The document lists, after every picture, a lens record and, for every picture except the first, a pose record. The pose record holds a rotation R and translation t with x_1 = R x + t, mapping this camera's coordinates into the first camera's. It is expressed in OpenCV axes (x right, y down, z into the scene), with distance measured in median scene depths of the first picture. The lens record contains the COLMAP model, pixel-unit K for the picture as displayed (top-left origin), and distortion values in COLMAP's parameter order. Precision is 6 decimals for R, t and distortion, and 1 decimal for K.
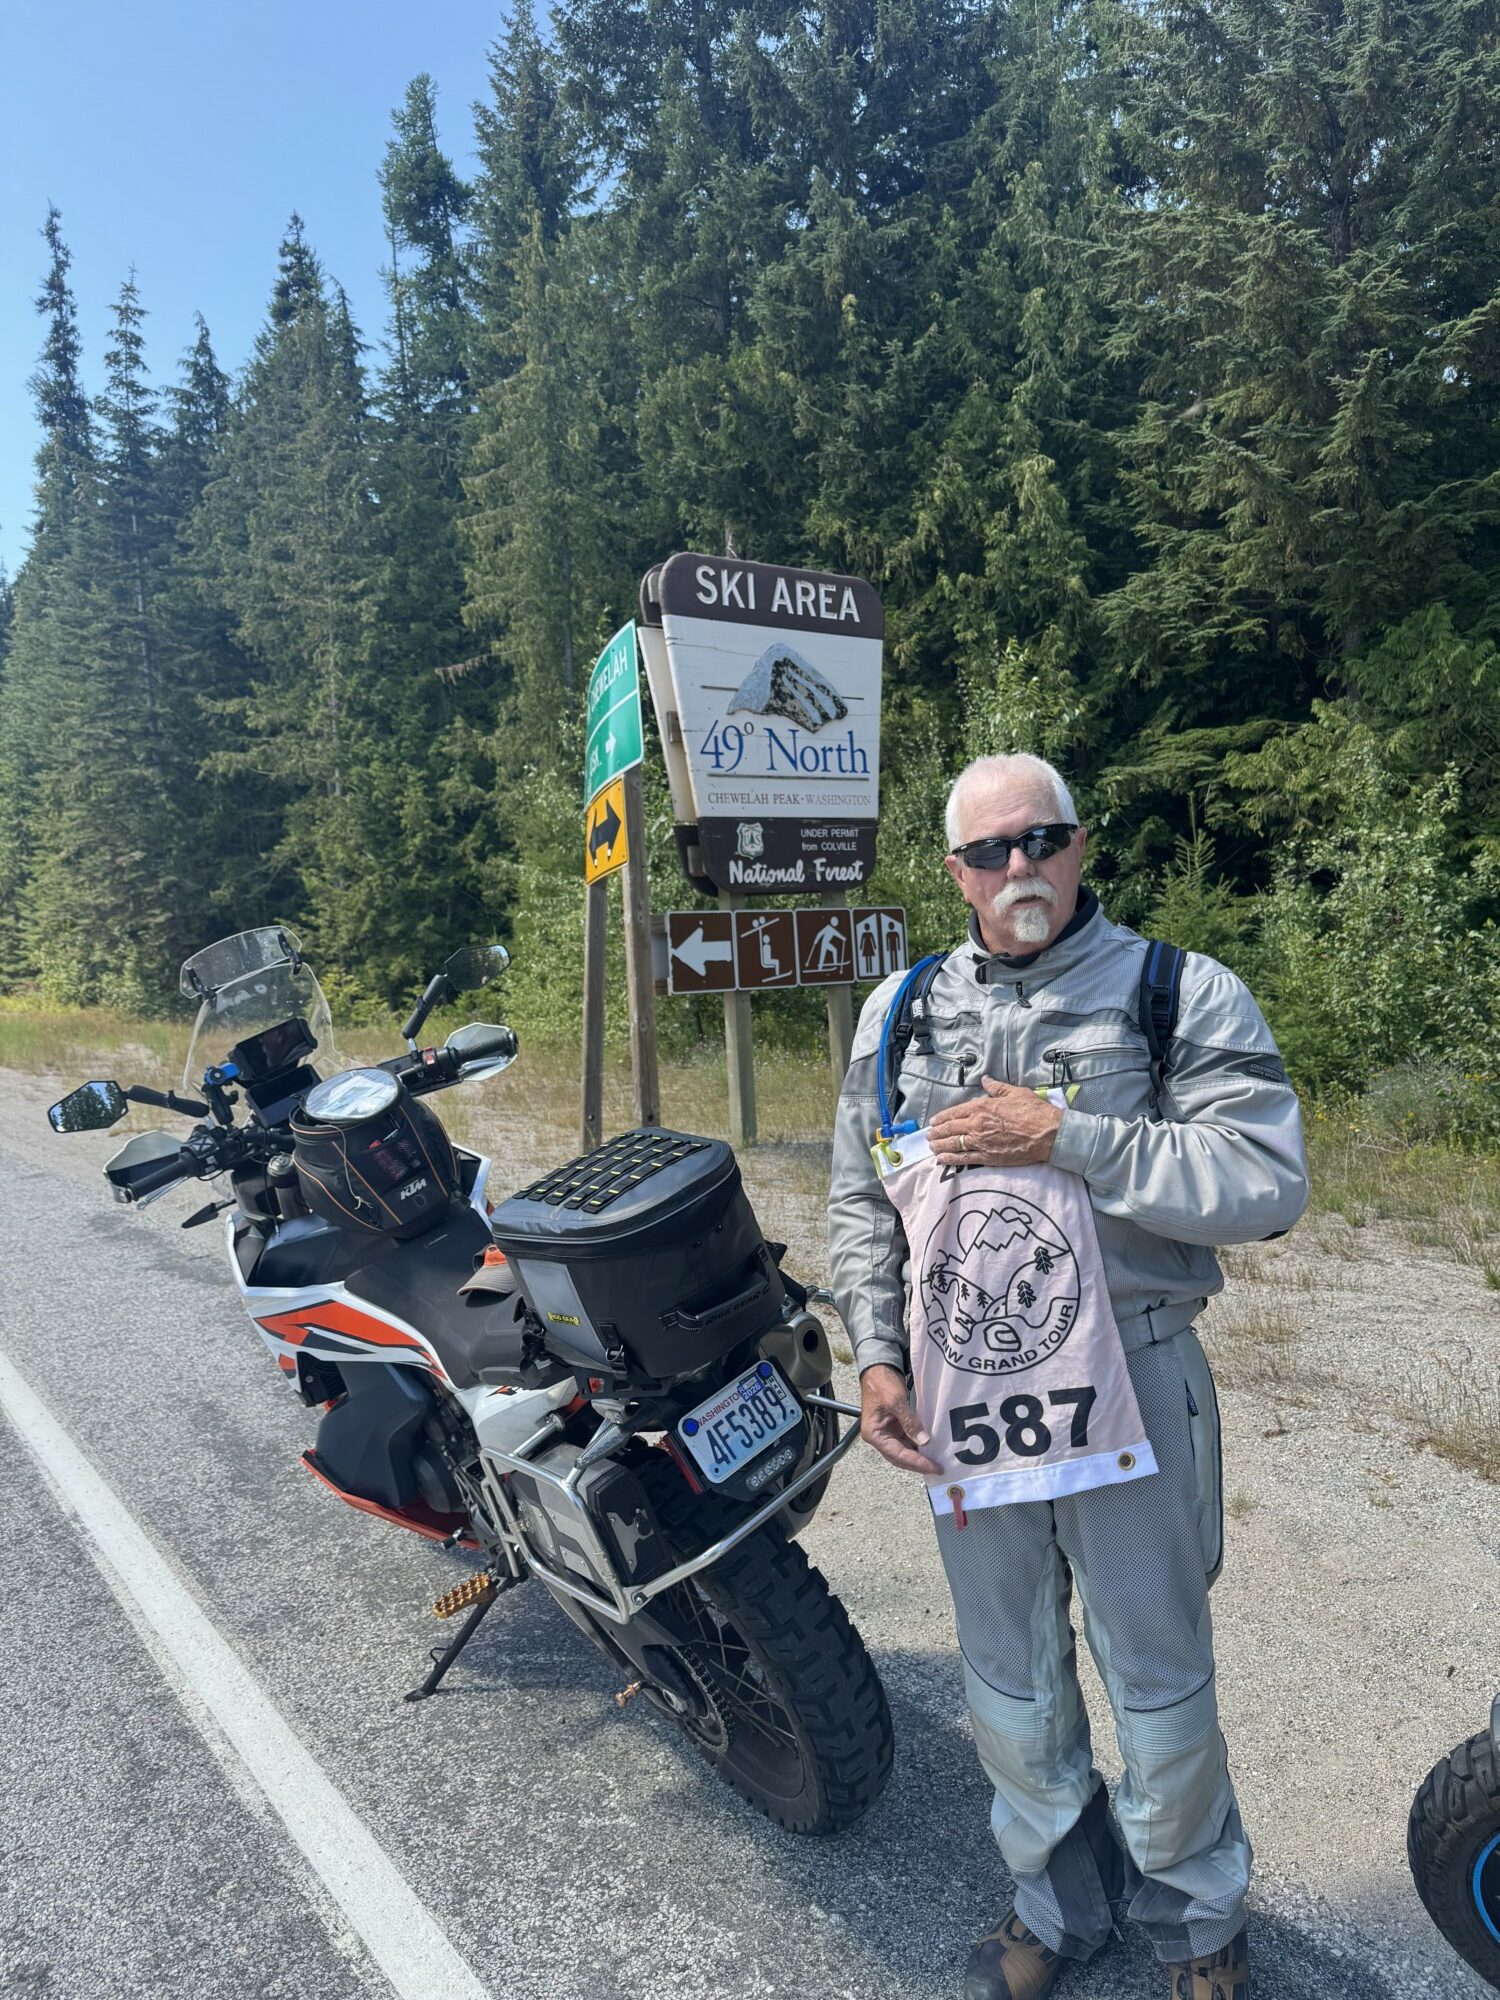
lens RADIAL K [[1405.6, 0, 773.7], [0, 1405.6, 1006.7], [0, 0, 1]] dist [0.043883, -0.045512]
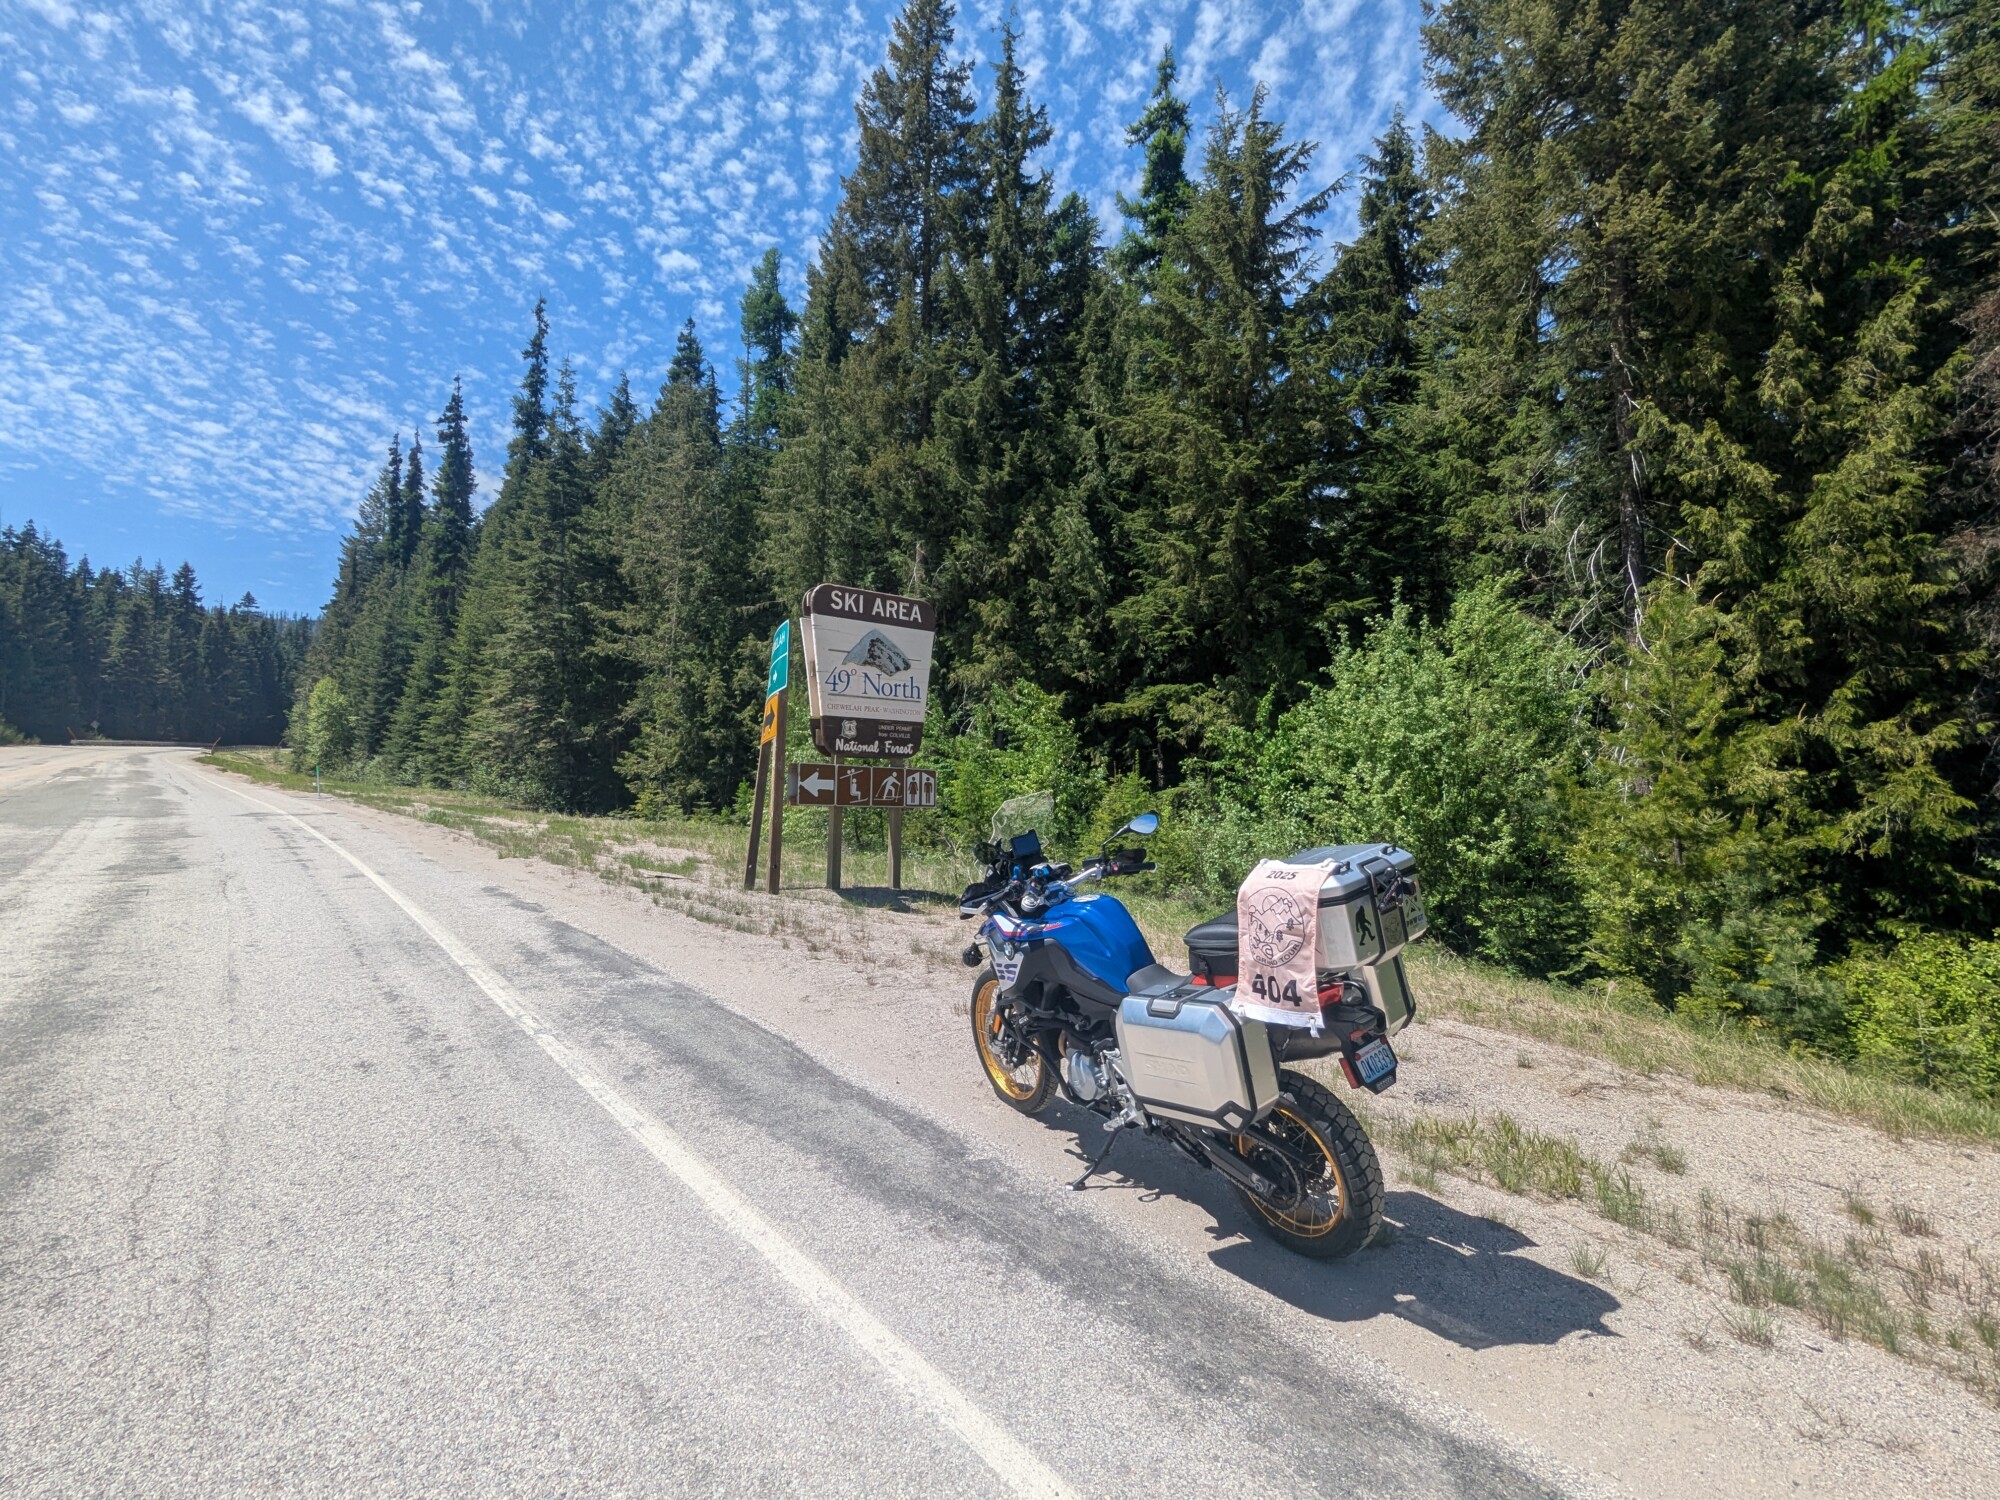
lens RADIAL K [[972.0, 0, 1016.3], [0, 972.0, 742.6], [0, 0, 1]] dist [0.001167, -0.001288]
pose [[0.996242, 0.079135, 0.035196, 0.157074], [-0.075217, 0.992002, -0.101359, 0.017671], [-0.042935, 0.098331, 0.994227, -0.320231]]
